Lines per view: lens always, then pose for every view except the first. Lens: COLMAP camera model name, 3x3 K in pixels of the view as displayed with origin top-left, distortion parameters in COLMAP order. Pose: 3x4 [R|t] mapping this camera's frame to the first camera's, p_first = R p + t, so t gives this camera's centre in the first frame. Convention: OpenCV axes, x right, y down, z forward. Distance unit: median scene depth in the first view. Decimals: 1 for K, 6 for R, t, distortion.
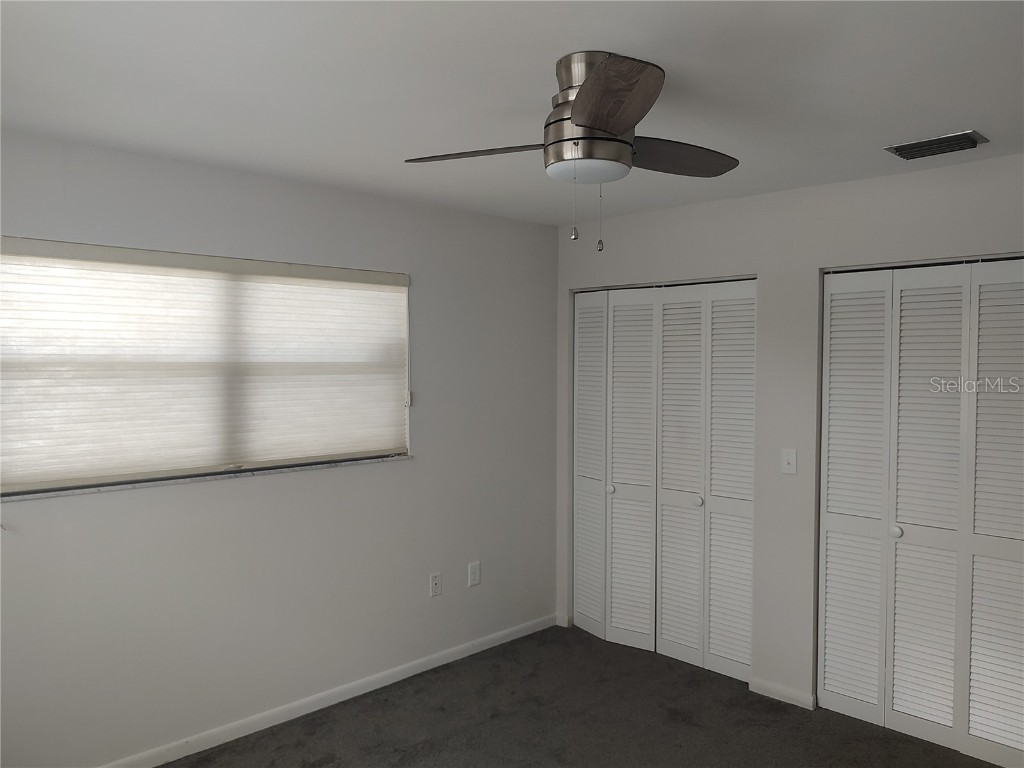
lens RADIAL K [[769.4, 0, 514.7], [0, 769.4, 386.6], [0, 0, 1]] dist [0.002573, -0.003816]
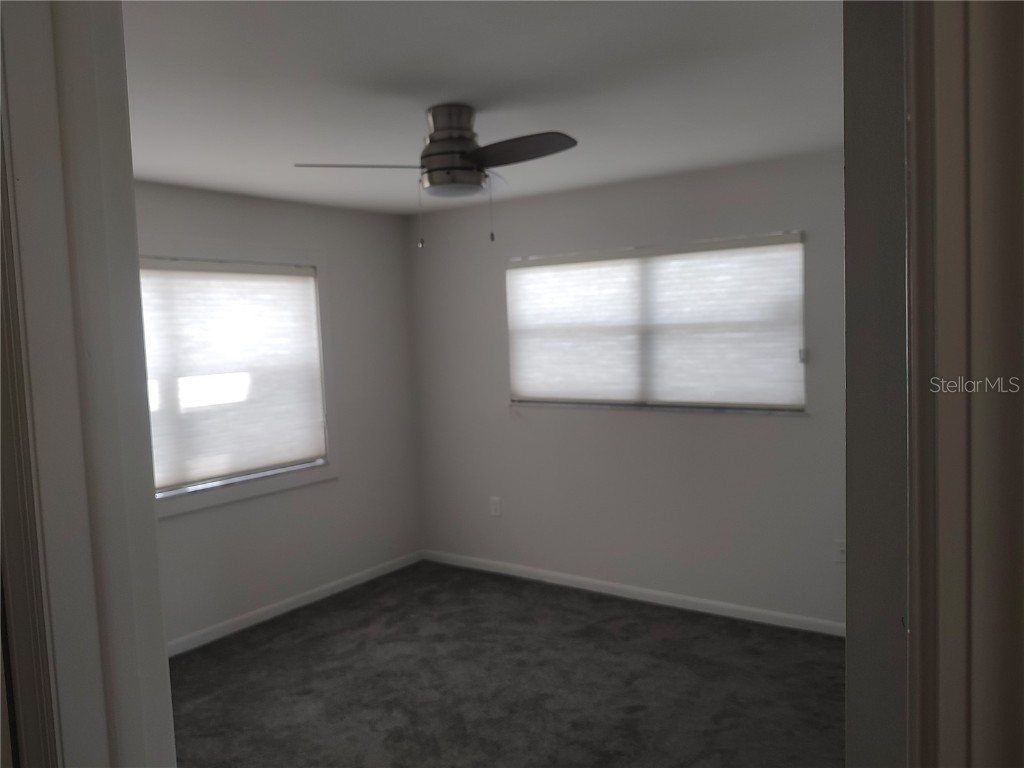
lens RADIAL K [[769.4, 0, 514.7], [0, 769.4, 386.6], [0, 0, 1]] dist [0.002573, -0.003816]
pose [[0.192011, 0.061045, -0.979492, 0.841007], [0.001093, 0.998050, 0.062416, -0.007545], [0.981392, -0.013055, 0.191569, 0.480280]]
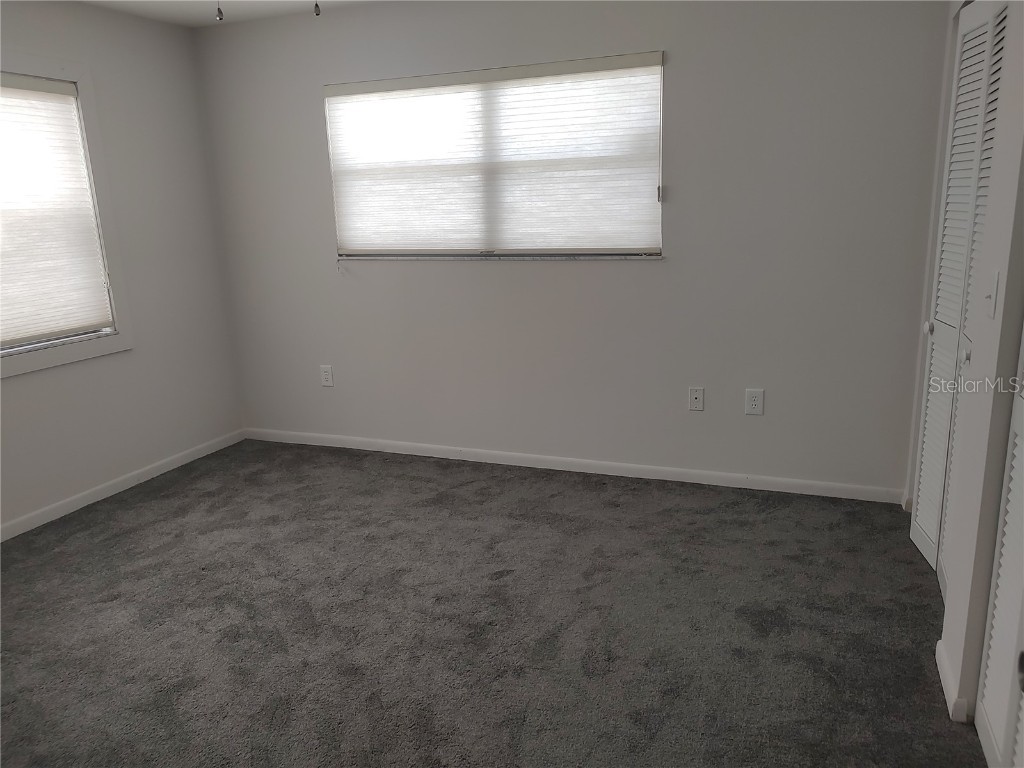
lens RADIAL K [[763.7, 0, 512.0], [0, 763.7, 384.0], [0, 0, 1]] dist [0.029400, -0.037798]
pose [[0.414135, 0.198728, -0.888257, 0.715087], [0.001973, 0.975677, 0.219206, 0.039871], [0.910213, -0.092533, 0.403669, 0.480165]]
